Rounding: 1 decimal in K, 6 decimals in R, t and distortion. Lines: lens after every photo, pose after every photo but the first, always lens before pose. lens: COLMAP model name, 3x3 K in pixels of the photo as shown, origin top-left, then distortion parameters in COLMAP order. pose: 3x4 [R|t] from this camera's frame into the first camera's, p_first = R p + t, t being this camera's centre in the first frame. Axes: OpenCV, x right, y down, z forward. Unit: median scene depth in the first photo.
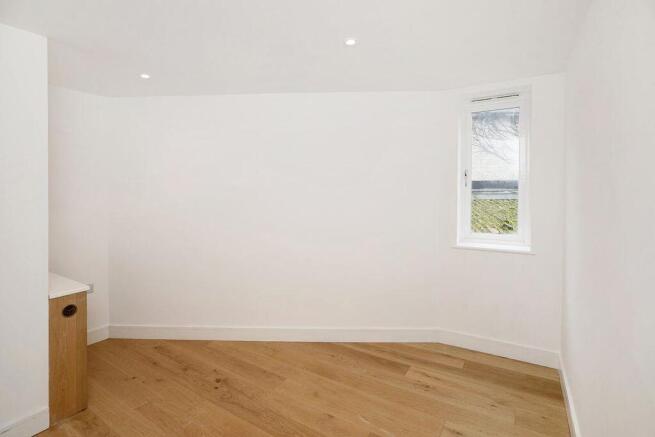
lens RADIAL K [[319.4, 0, 327.0], [0, 319.4, 193.3], [0, 0, 1]] dist [-0.001602, 0.000632]
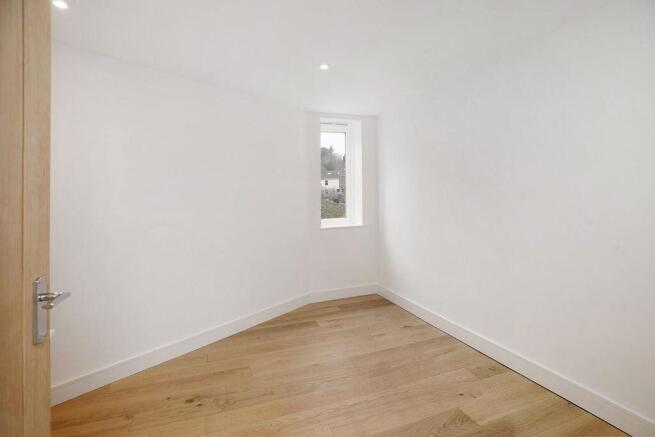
lens RADIAL K [[319.4, 0, 327.0], [0, 319.4, 193.3], [0, 0, 1]] dist [-0.001602, 0.000632]
pose [[0.596733, 0.012458, 0.802343, -0.769726], [0.010420, 0.999675, -0.023271, 0.055510], [-0.802372, 0.022247, 0.596409, 0.178984]]
